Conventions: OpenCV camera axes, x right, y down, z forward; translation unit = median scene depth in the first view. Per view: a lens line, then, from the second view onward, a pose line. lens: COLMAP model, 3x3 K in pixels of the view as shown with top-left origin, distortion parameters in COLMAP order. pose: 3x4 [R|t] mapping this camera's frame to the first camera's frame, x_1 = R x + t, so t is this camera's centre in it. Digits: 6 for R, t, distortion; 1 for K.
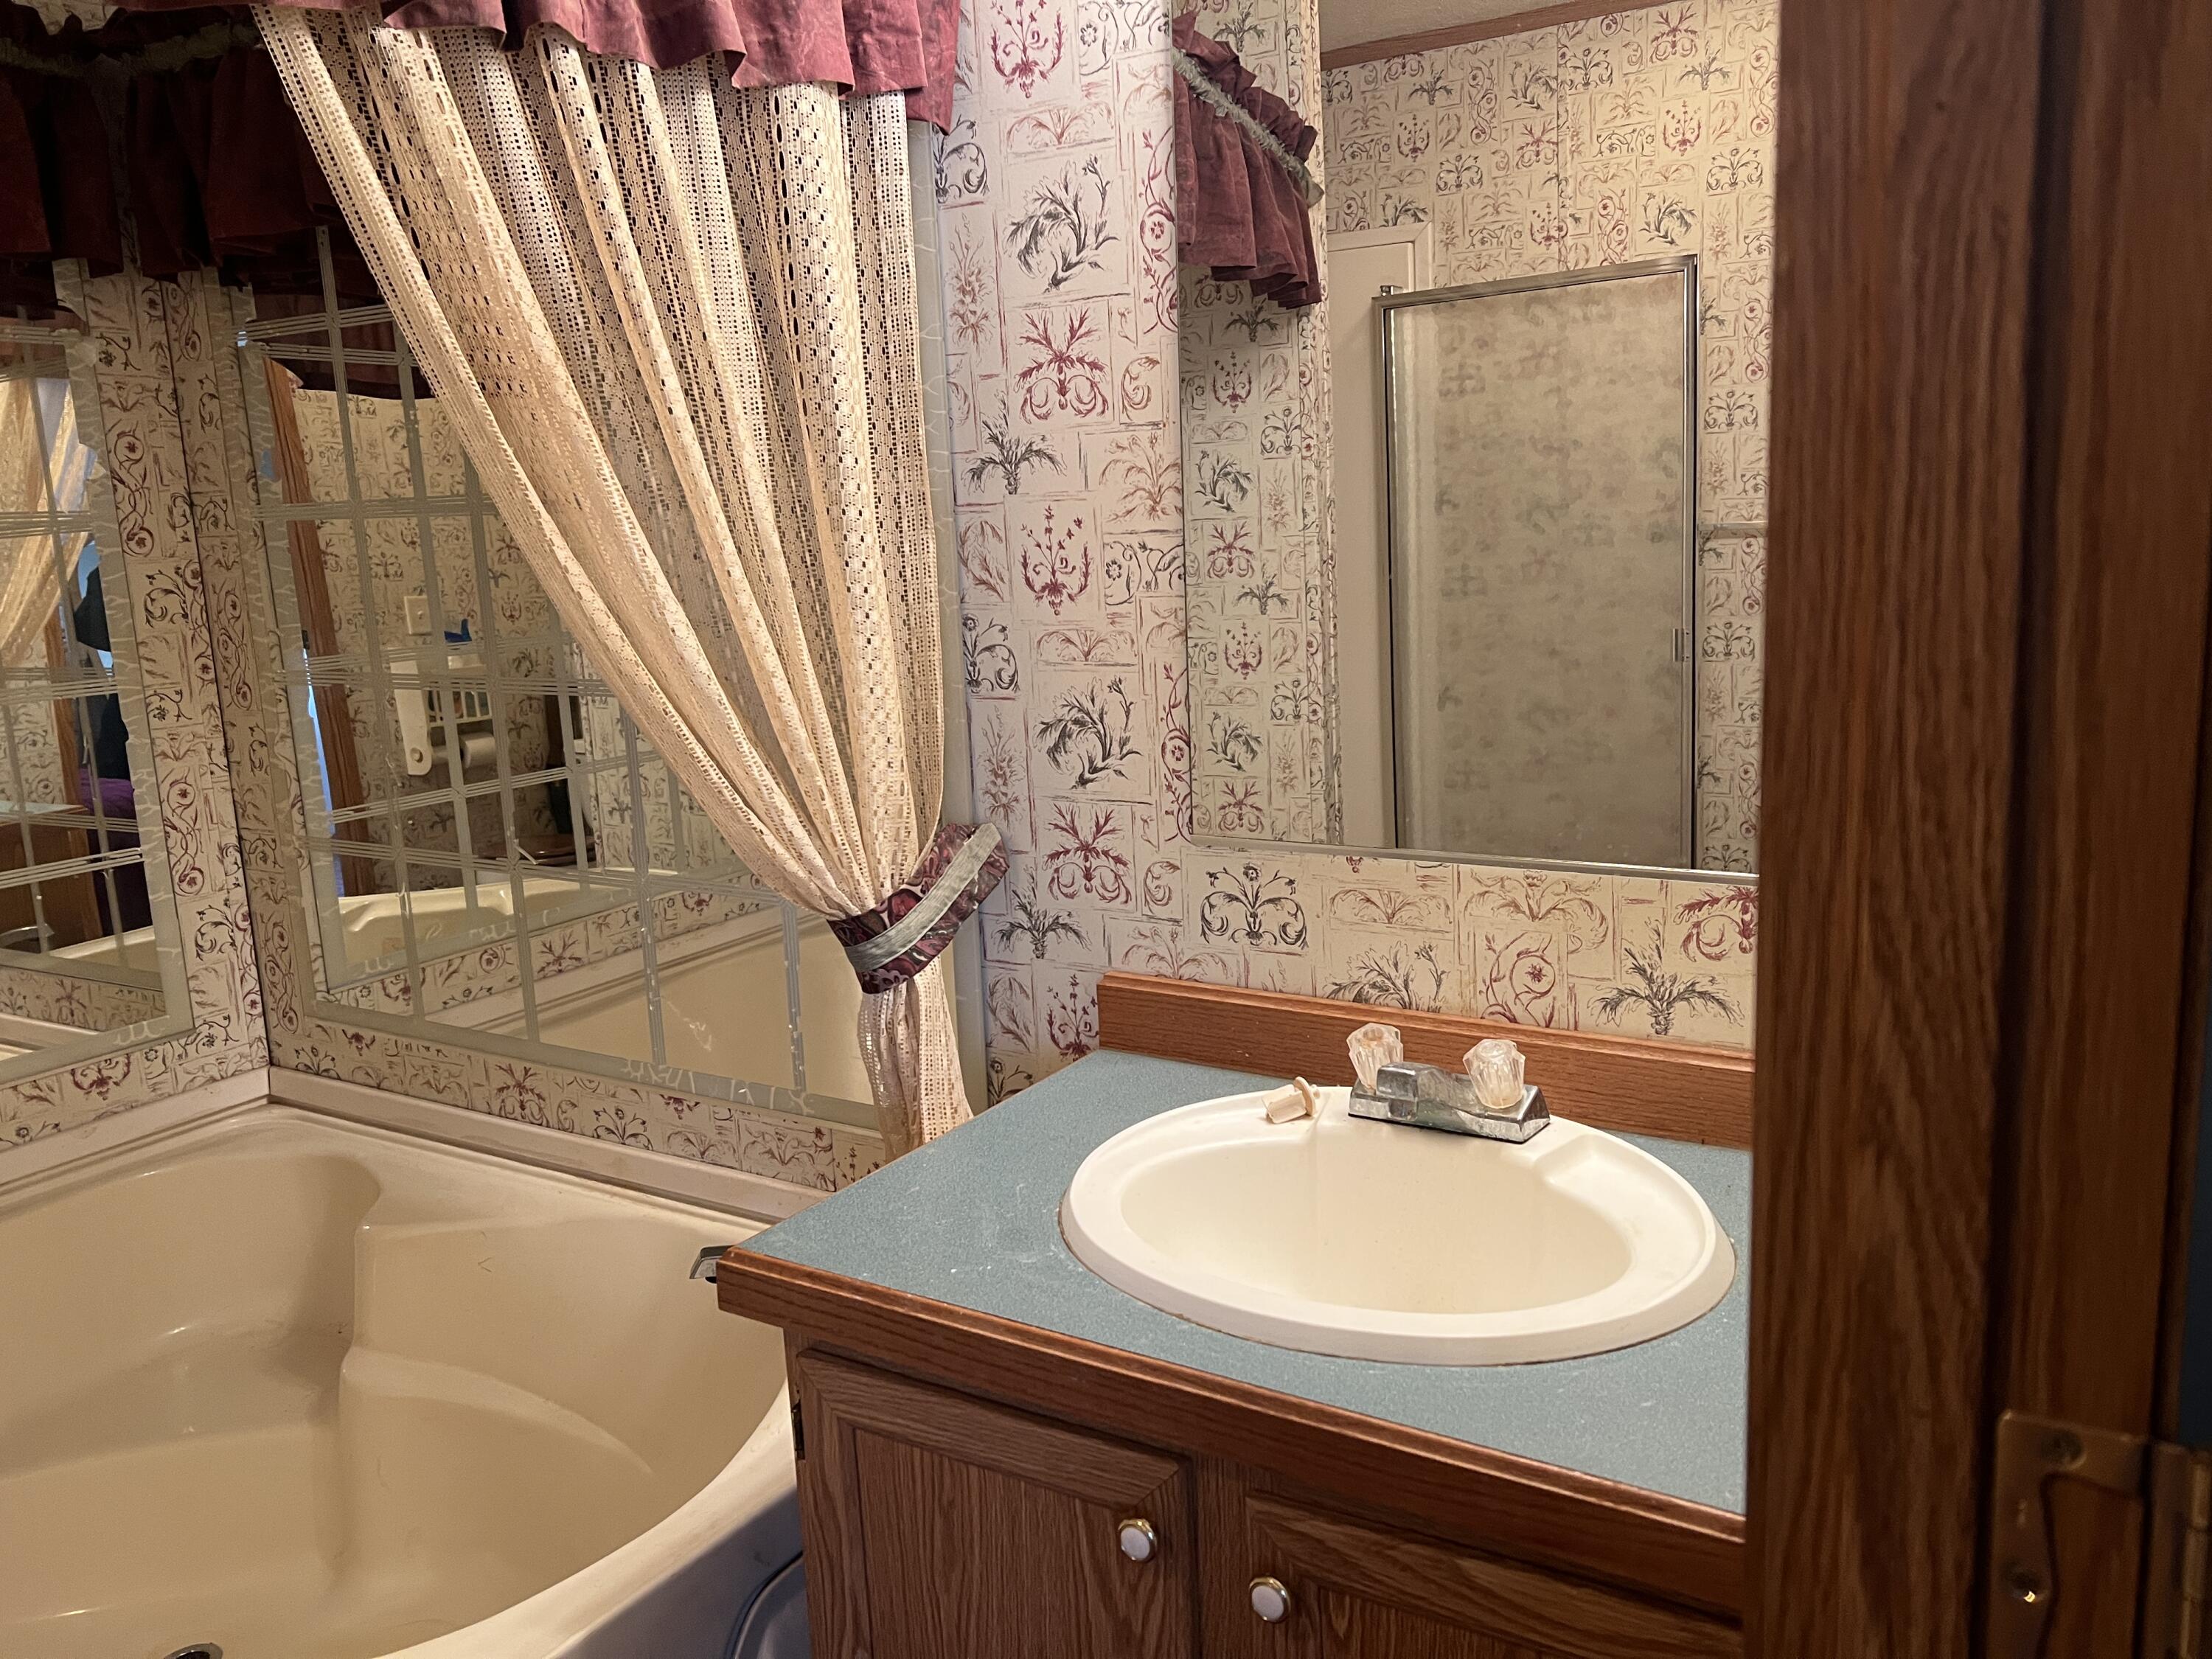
lens RADIAL K [[1641.3, 0, 1106.0], [0, 1641.3, 829.5], [0, 0, 1]] dist [0.078944, -0.093505]
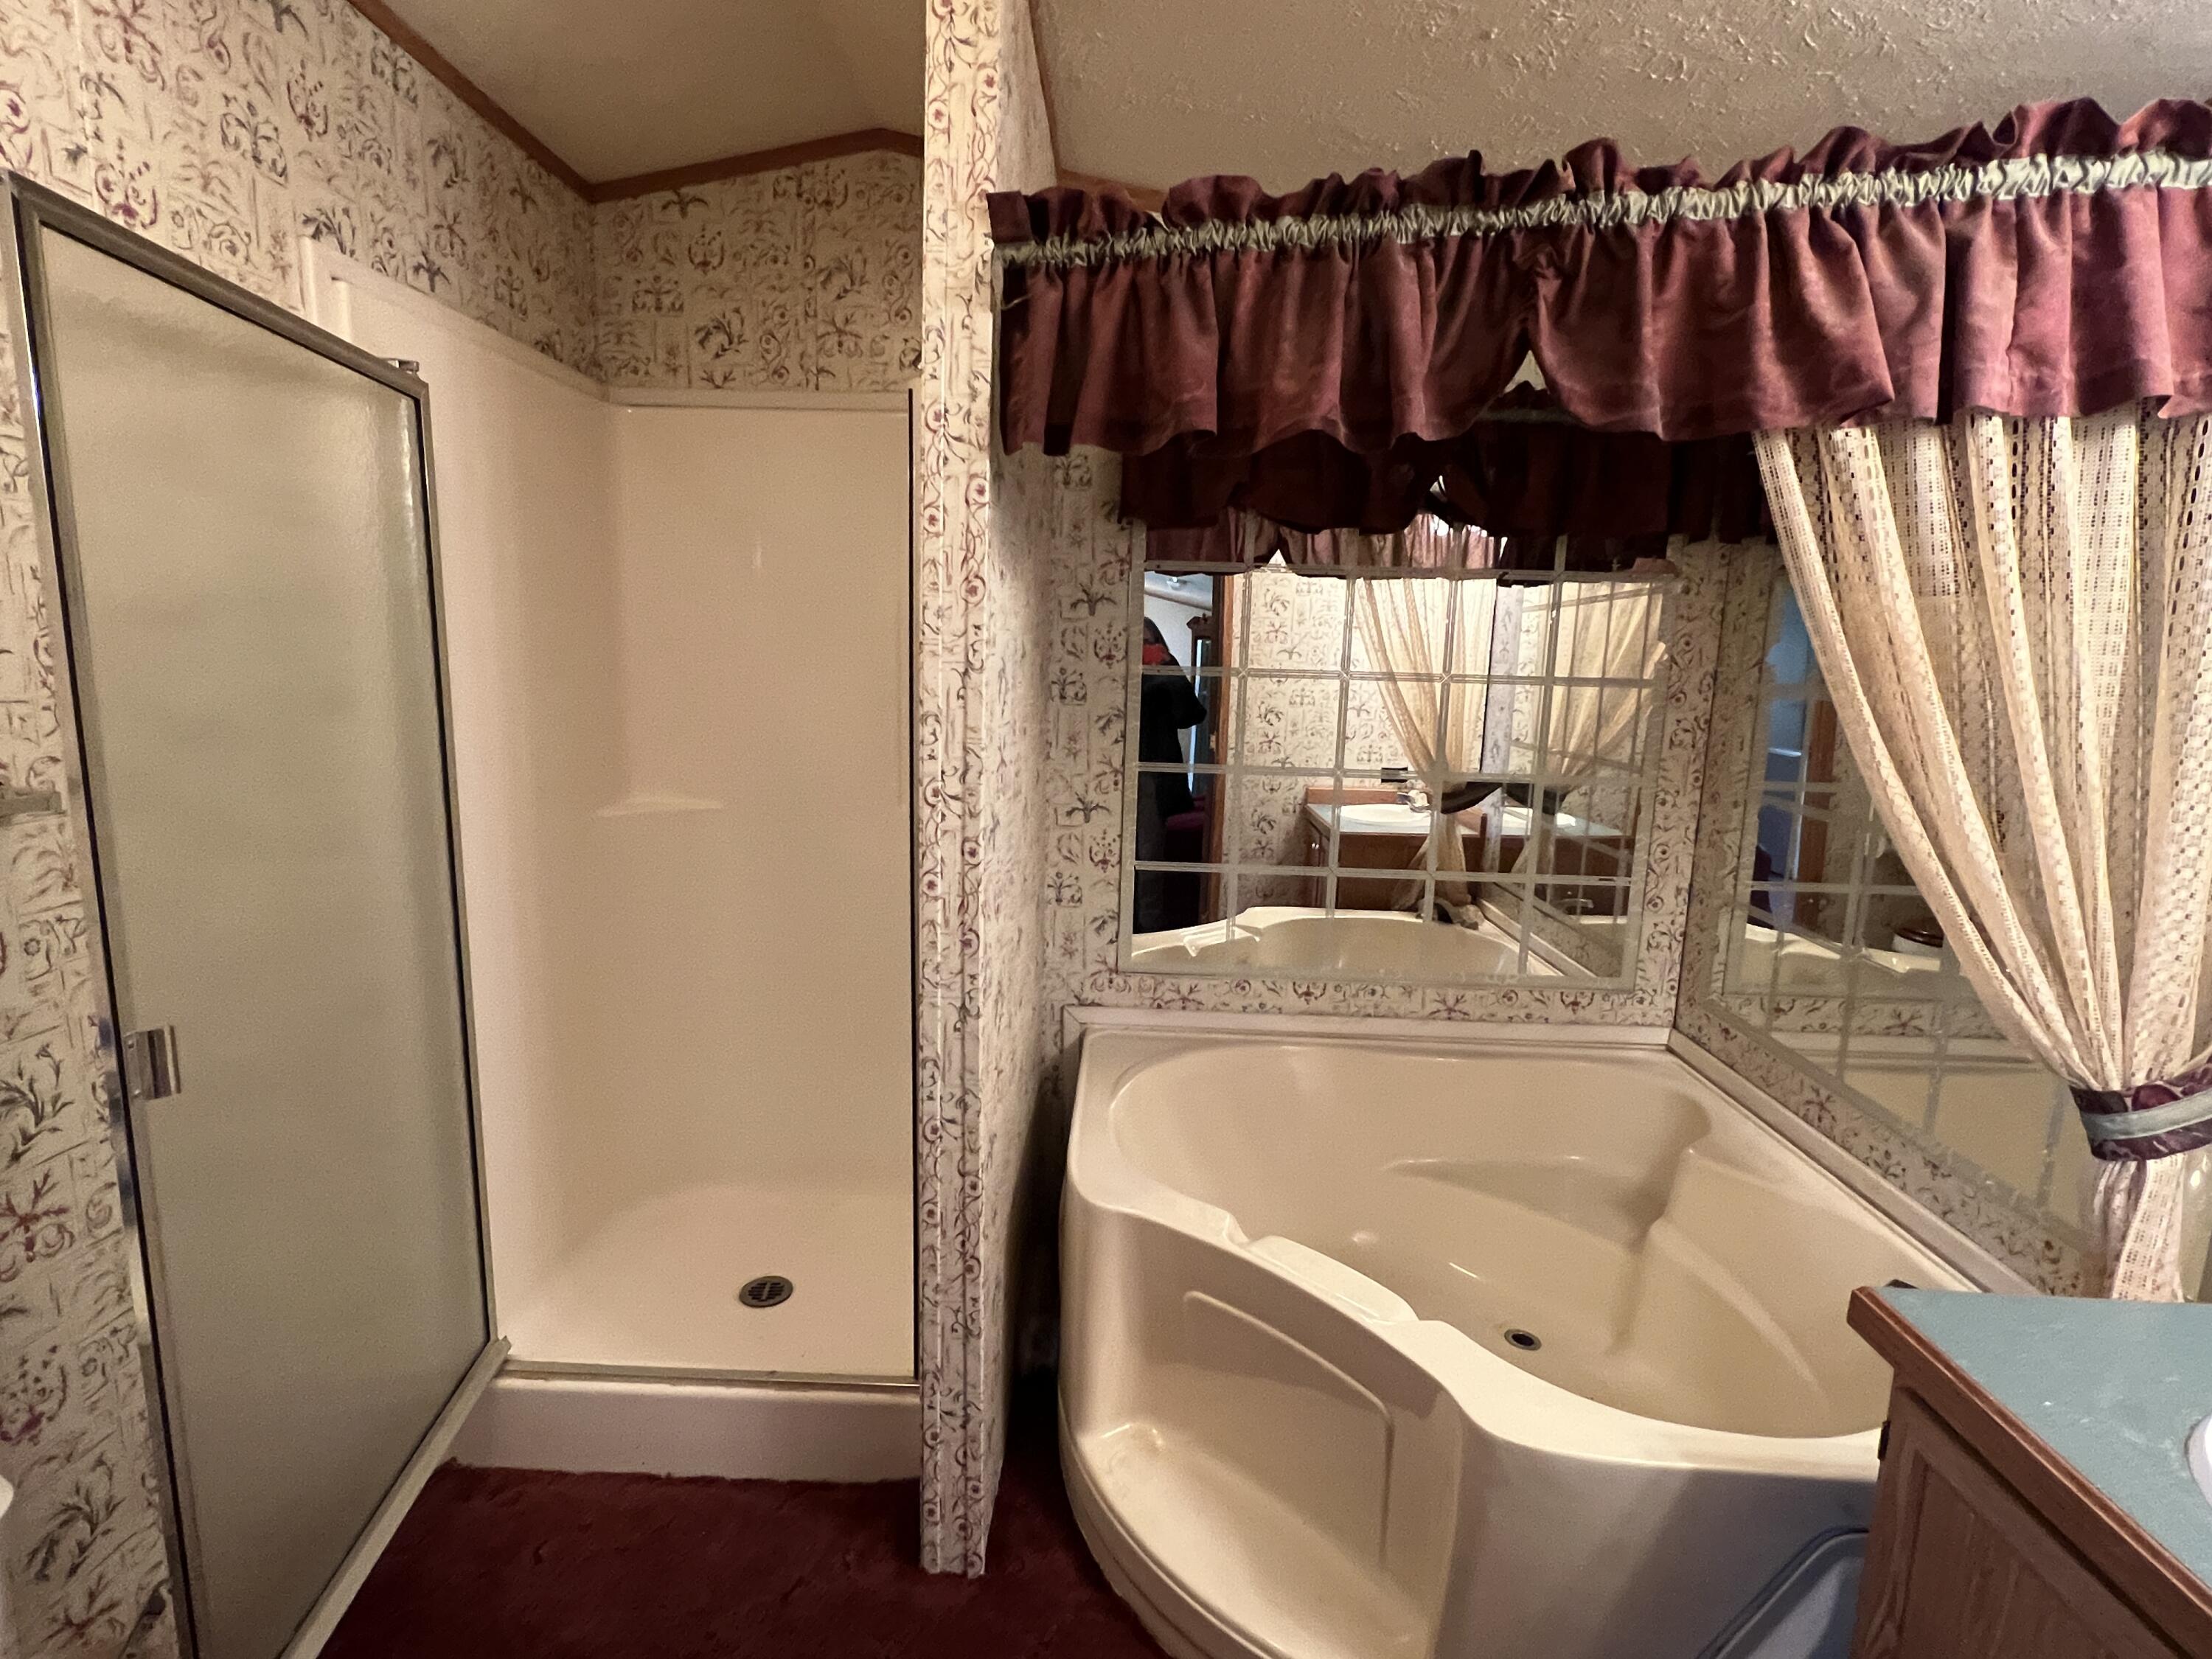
lens RADIAL K [[1103.1, 0, 1106.0], [0, 1103.1, 829.5], [0, 0, 1]] dist [-0.001006, -0.000644]
pose [[0.493505, 0.199792, -0.846485, 0.128266], [-0.206397, 0.972359, 0.109171, -0.068765], [0.844899, 0.120835, 0.521100, -0.046308]]
